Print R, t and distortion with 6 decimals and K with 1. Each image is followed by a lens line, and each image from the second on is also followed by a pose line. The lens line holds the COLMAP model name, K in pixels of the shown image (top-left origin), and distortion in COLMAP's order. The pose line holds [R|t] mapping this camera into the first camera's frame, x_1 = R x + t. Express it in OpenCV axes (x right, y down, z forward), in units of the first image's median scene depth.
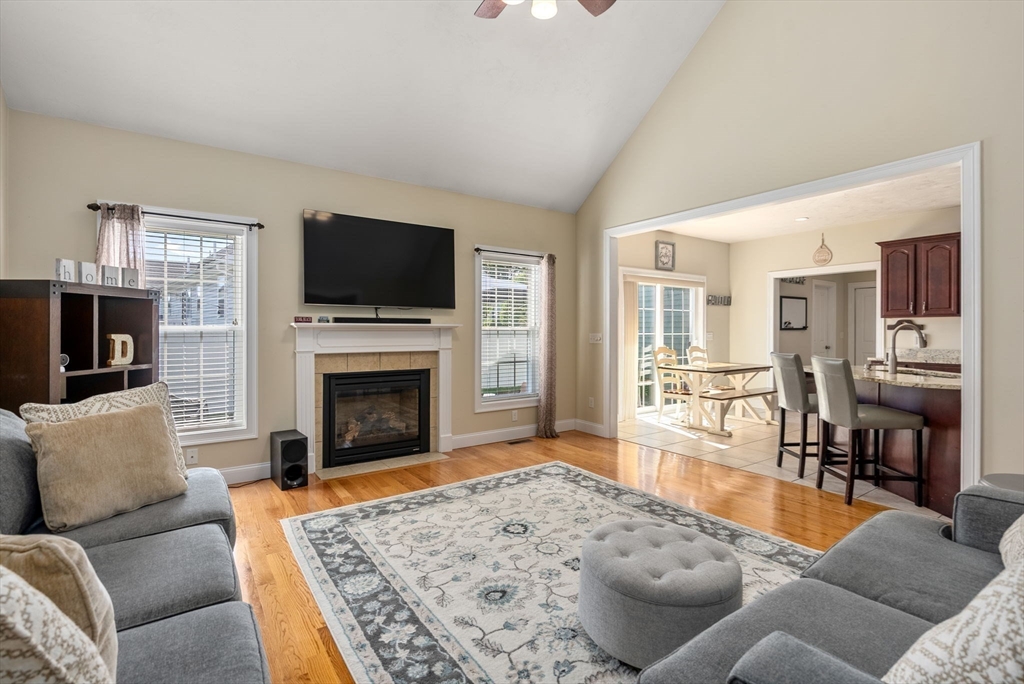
lens RADIAL K [[478.5, 0, 518.8], [0, 478.5, 328.5], [0, 0, 1]] dist [-0.004492, 0.000240]
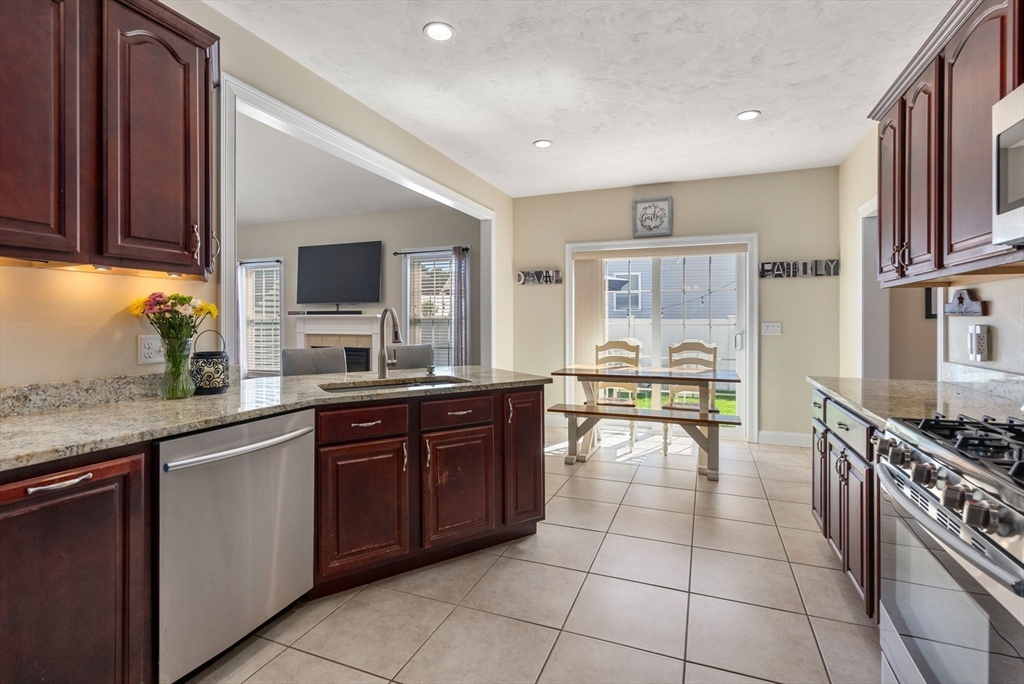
lens RADIAL K [[478.5, 0, 518.8], [0, 478.5, 328.5], [0, 0, 1]] dist [-0.004492, 0.000240]
pose [[0.552391, 0.012631, -0.833489, 1.397146], [0.001671, 0.999866, 0.016259, 0.010331], [0.833583, -0.010374, 0.552296, 0.733356]]
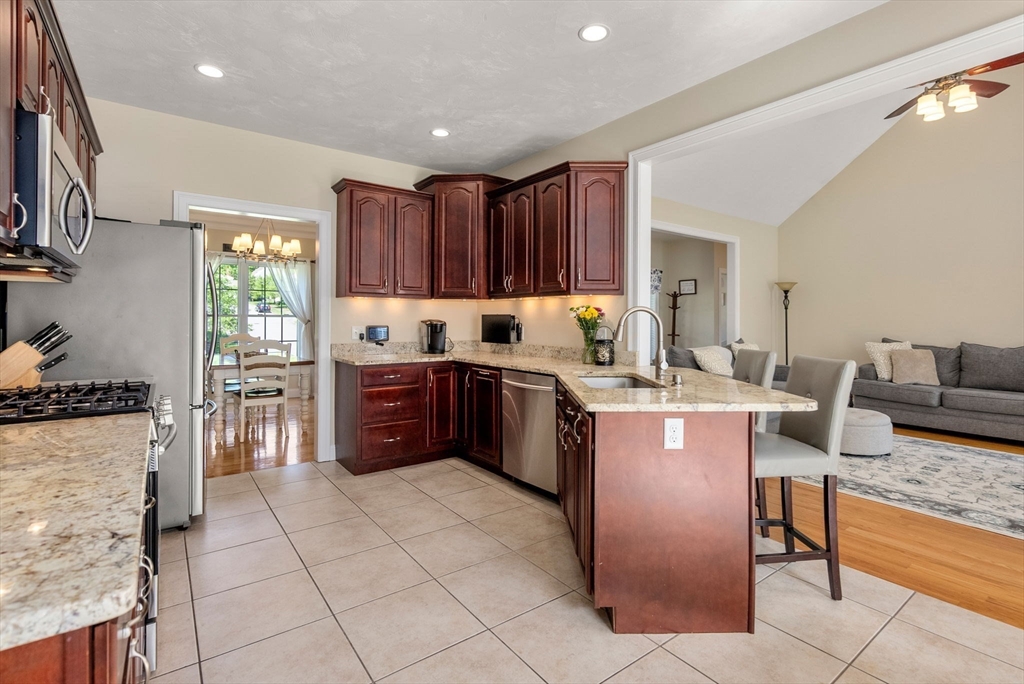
lens RADIAL K [[478.5, 0, 518.8], [0, 478.5, 328.5], [0, 0, 1]] dist [-0.004492, 0.000240]
pose [[-0.999556, -0.002467, -0.029693, 0.951651], [-0.002909, 0.999886, 0.014833, 0.011570], [0.029653, 0.014912, -0.999449, 1.582904]]
